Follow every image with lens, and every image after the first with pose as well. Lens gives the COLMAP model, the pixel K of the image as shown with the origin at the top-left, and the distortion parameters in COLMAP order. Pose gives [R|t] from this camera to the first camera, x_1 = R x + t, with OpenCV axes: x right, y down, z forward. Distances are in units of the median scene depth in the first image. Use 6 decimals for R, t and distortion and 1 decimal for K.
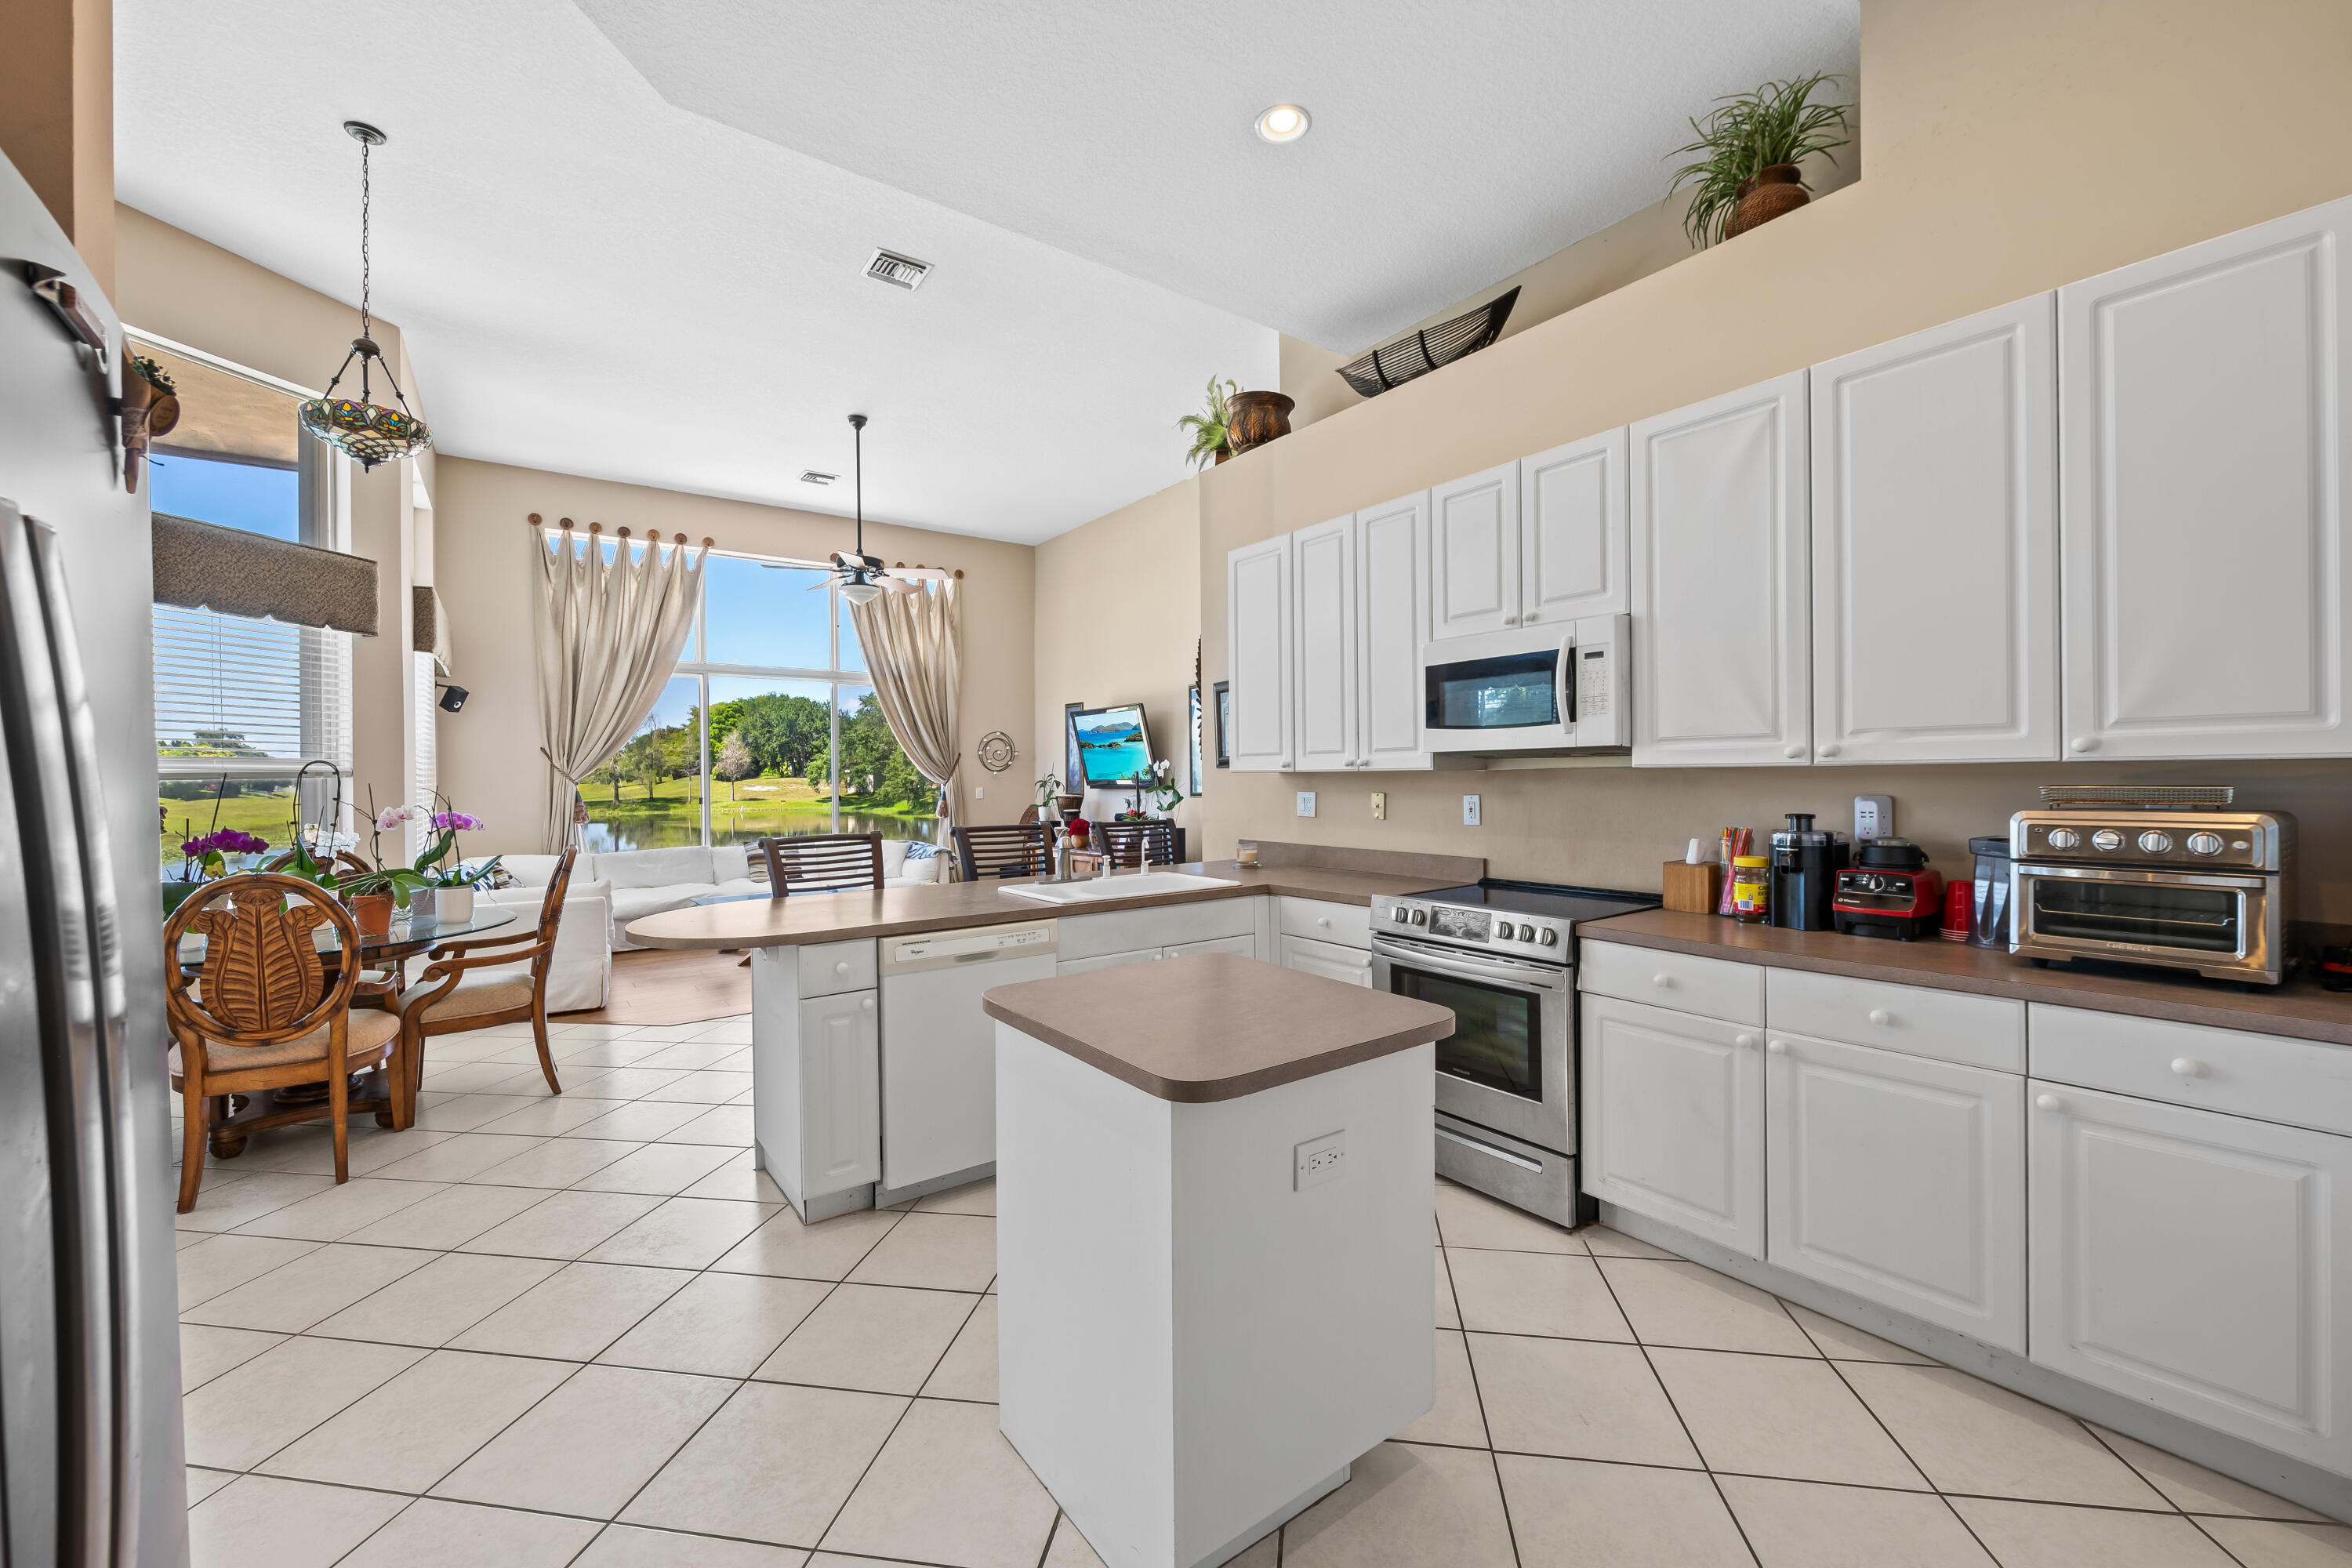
lens RADIAL K [[923.4, 0, 1188.0], [0, 923.4, 779.5], [0, 0, 1]] dist [0.001327, -0.002988]
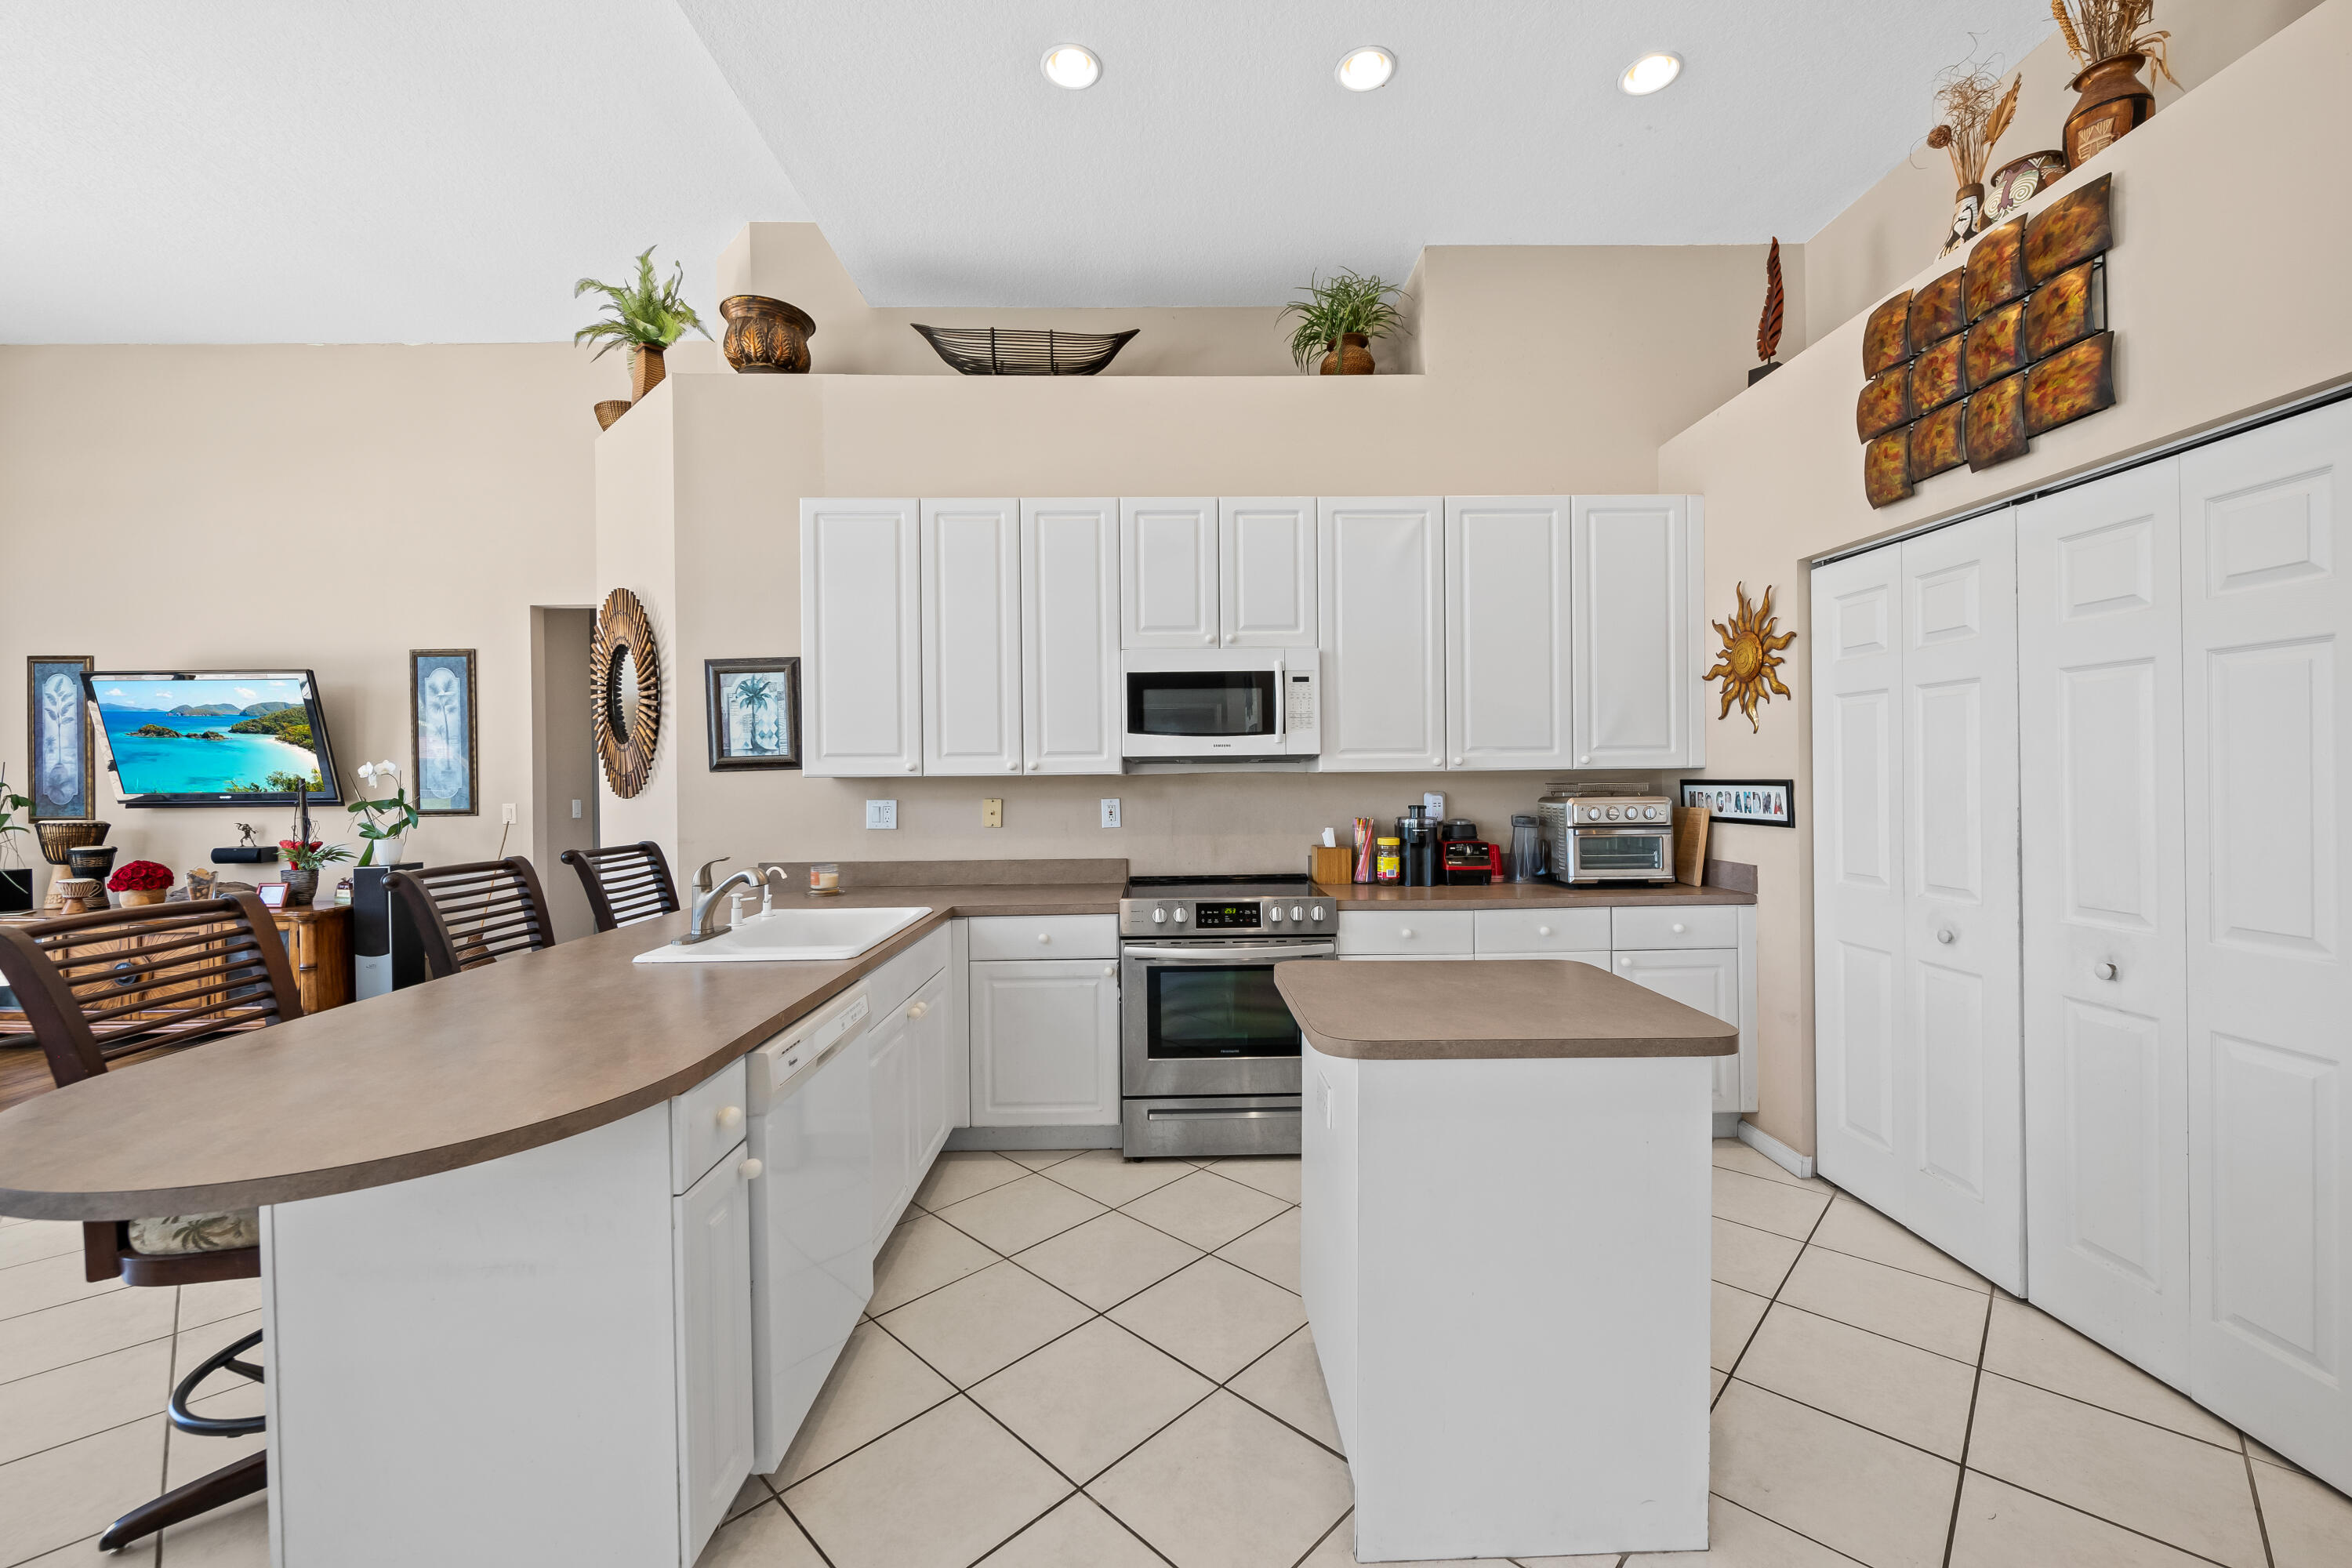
lens RADIAL K [[923.4, 0, 1188.0], [0, 923.4, 779.5], [0, 0, 1]] dist [0.001327, -0.002988]
pose [[0.574433, 0.003318, 0.818545, -0.383598], [0.007500, 0.999928, -0.009317, 0.004251], [-0.818518, 0.011491, 0.574367, 0.256318]]
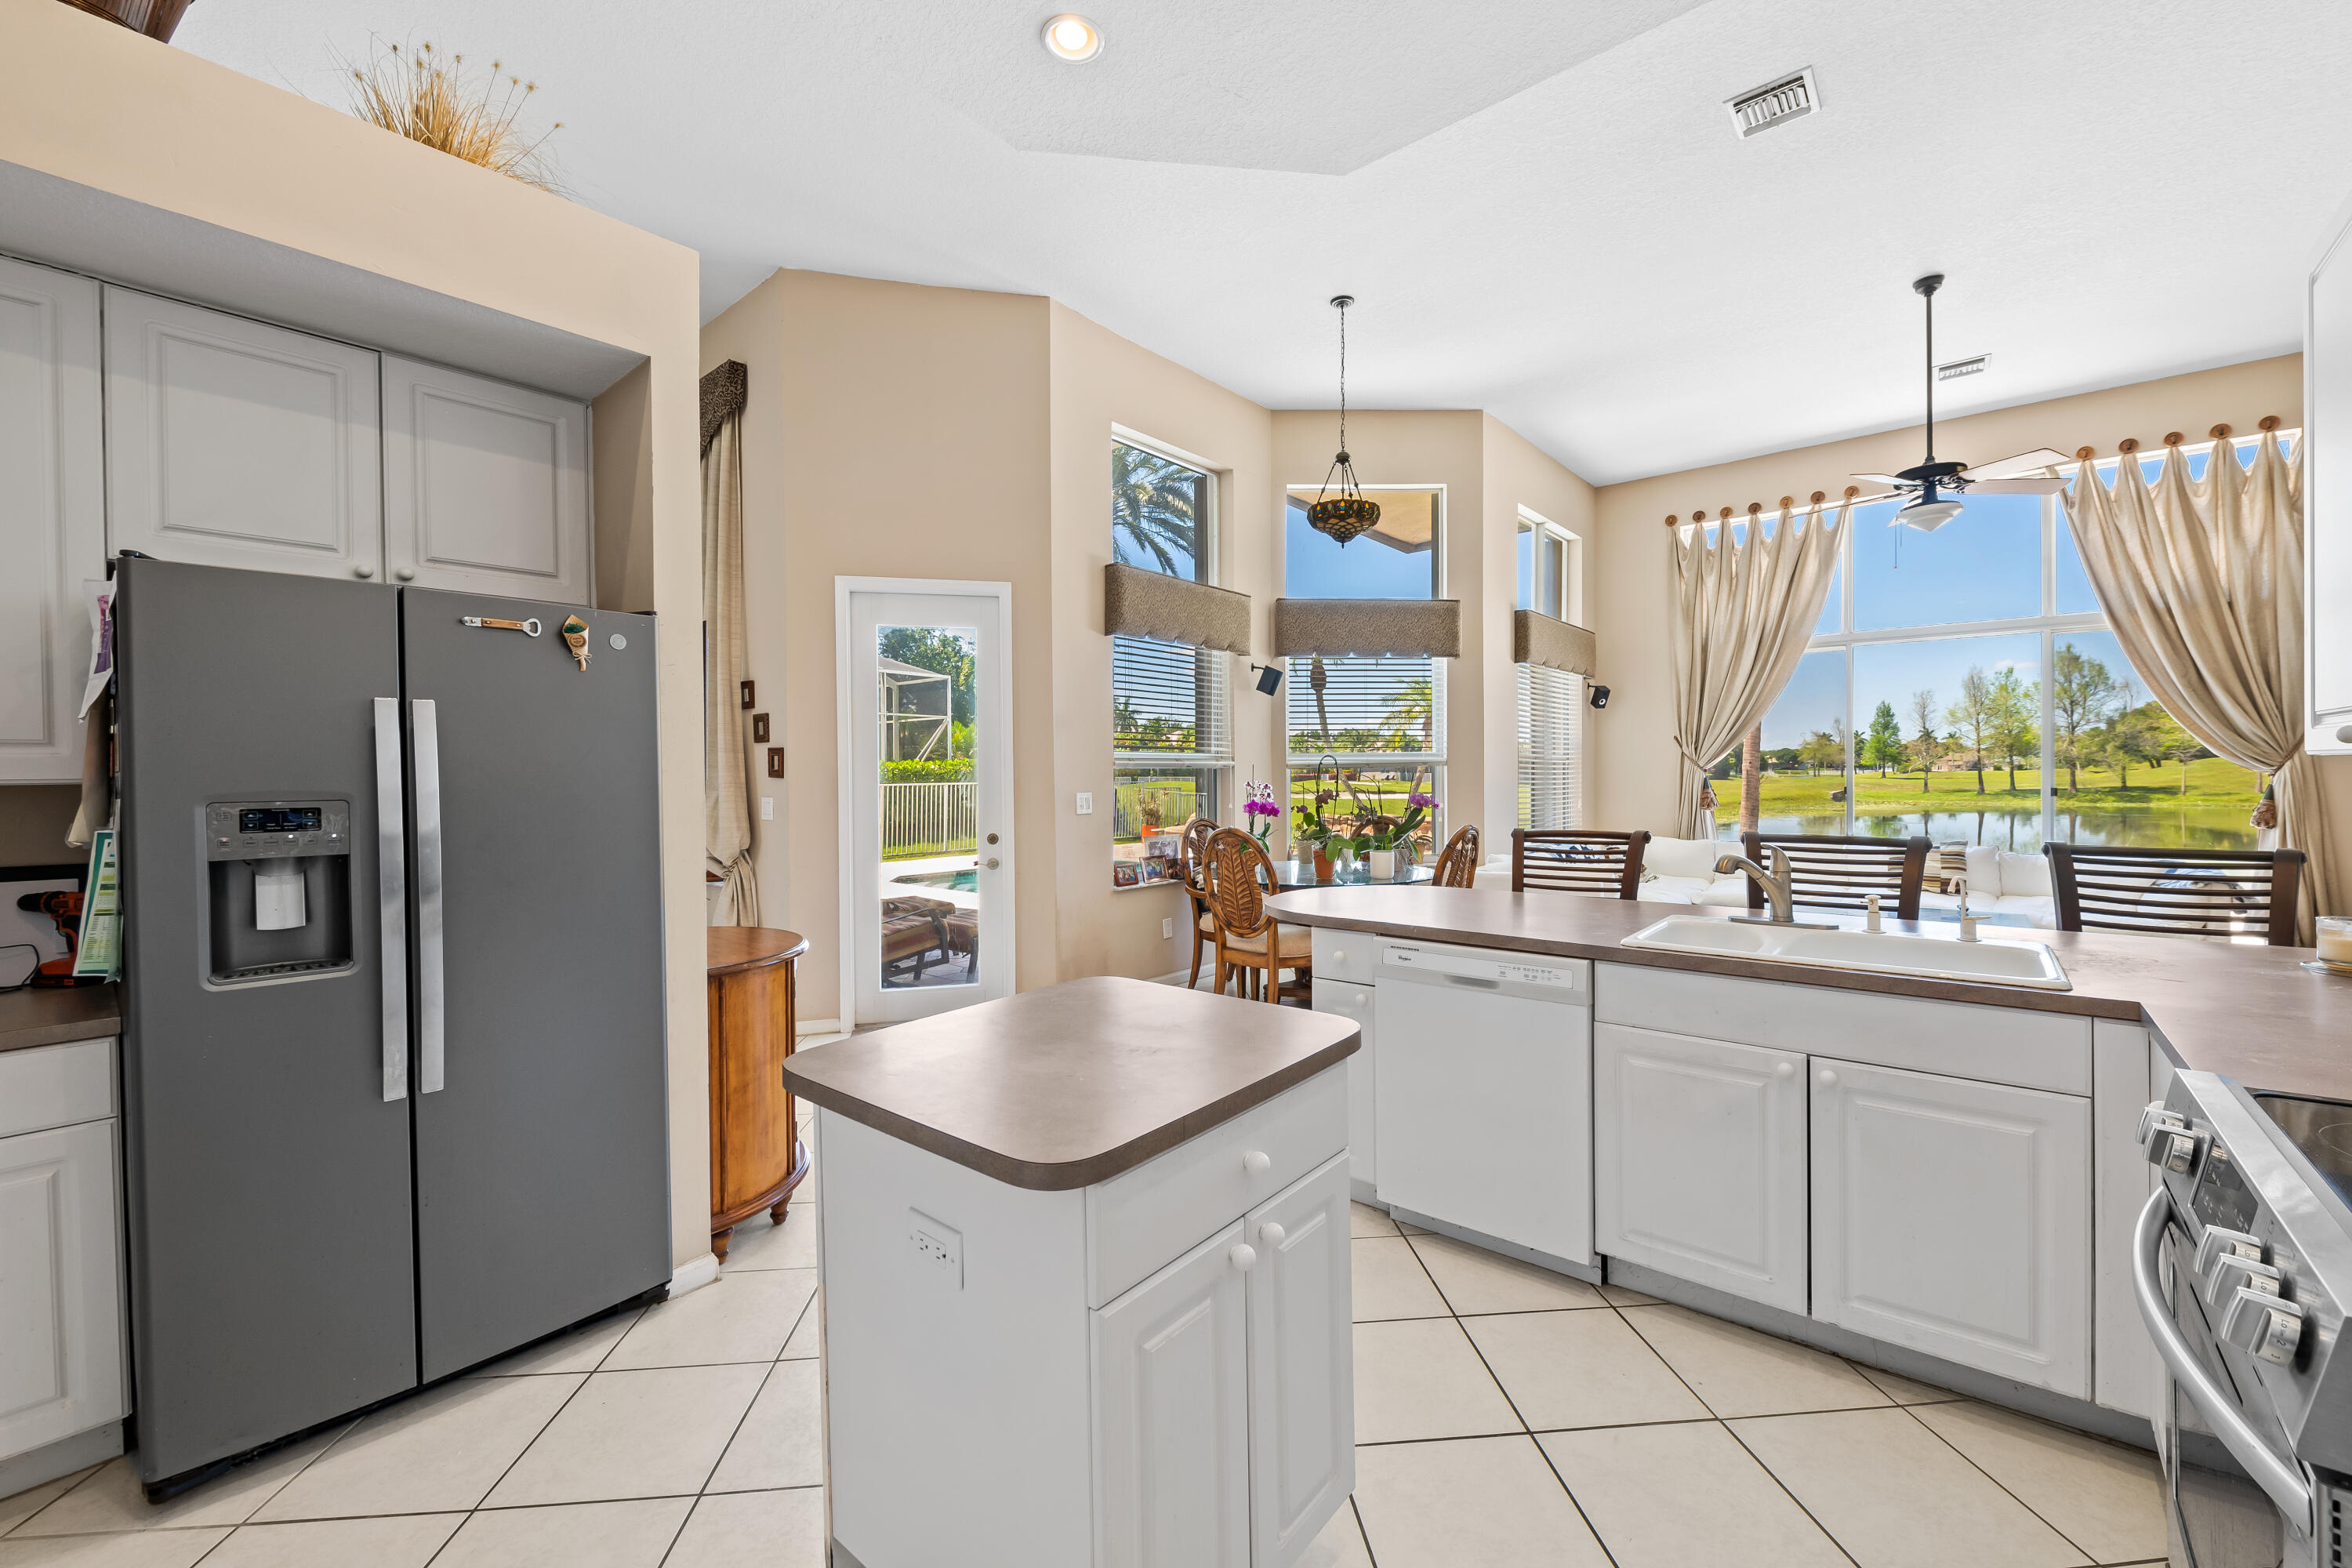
lens RADIAL K [[923.4, 0, 1188.0], [0, 923.4, 779.5], [0, 0, 1]] dist [0.001327, -0.002988]
pose [[0.229011, 0.015741, -0.973297, 0.321312], [0.001030, 0.999865, 0.016413, -0.005929], [0.973423, -0.004762, 0.228964, 0.353344]]
